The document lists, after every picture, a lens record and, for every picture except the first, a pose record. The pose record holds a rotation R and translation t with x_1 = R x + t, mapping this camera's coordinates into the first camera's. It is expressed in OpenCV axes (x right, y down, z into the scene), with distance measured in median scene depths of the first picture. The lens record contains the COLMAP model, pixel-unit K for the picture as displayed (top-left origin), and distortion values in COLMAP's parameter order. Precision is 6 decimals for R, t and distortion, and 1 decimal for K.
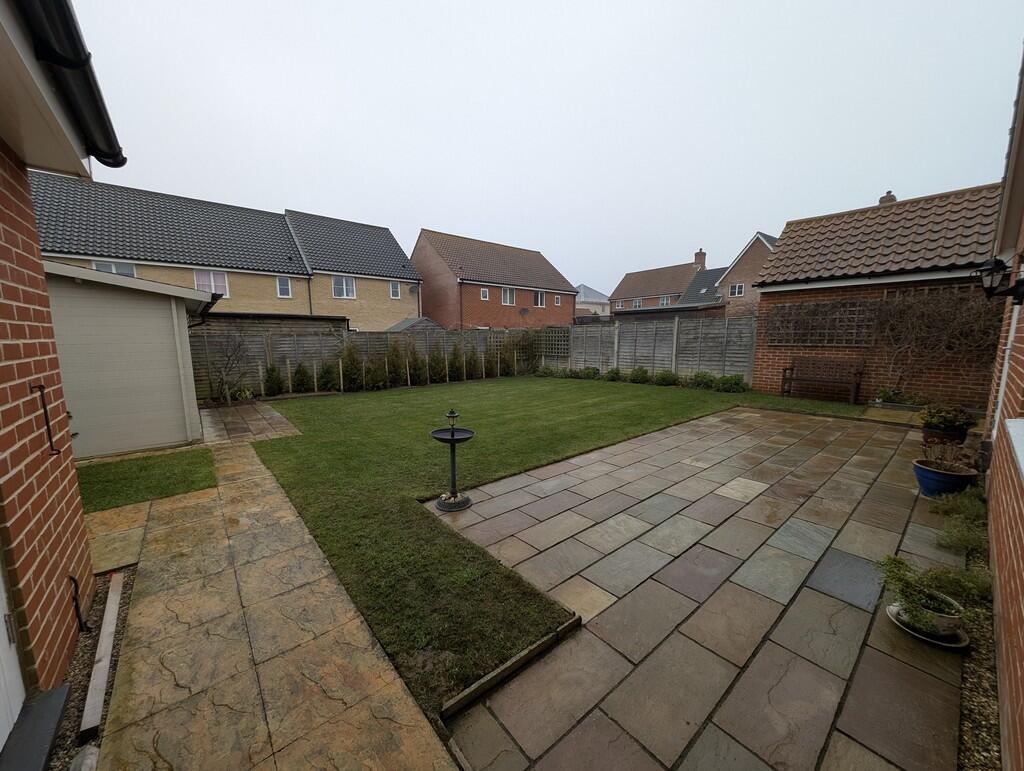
lens RADIAL K [[383.2, 0, 511.2], [0, 383.2, 389.8], [0, 0, 1]] dist [0.017267, -0.008747]
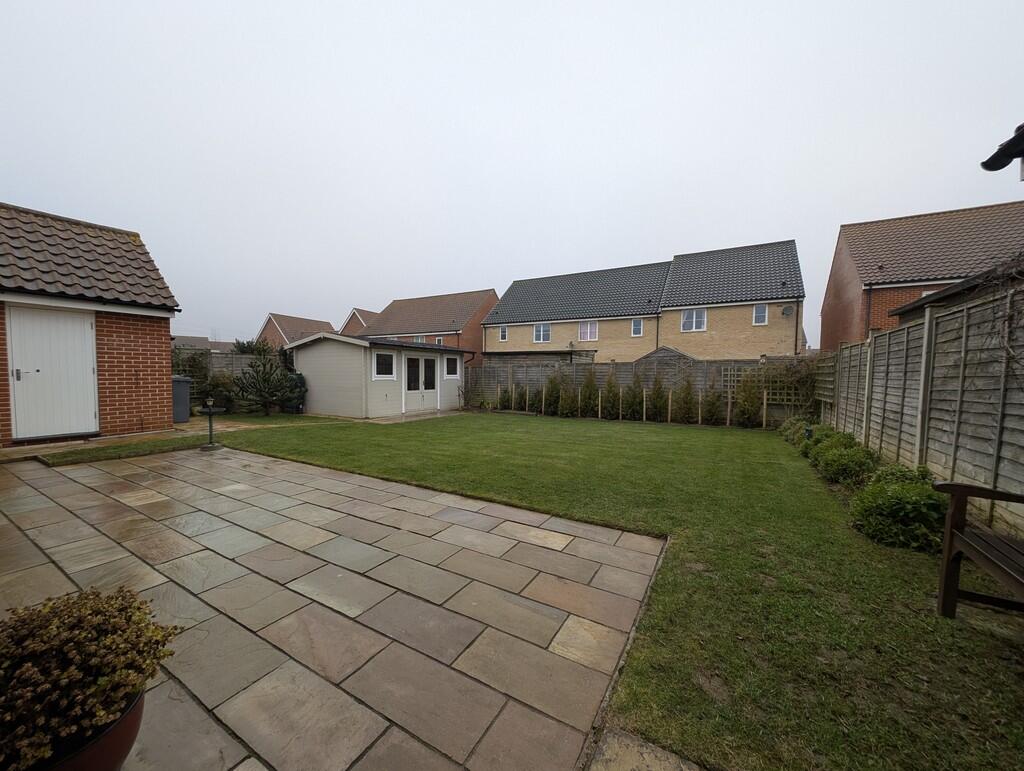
lens RADIAL K [[383.2, 0, 511.2], [0, 383.2, 389.8], [0, 0, 1]] dist [0.017267, -0.008747]
pose [[0.334720, 0.050040, -0.940988, 0.363098], [-0.141517, 0.989933, 0.002304, -0.033451], [0.931631, 0.132394, 0.338432, 0.294387]]
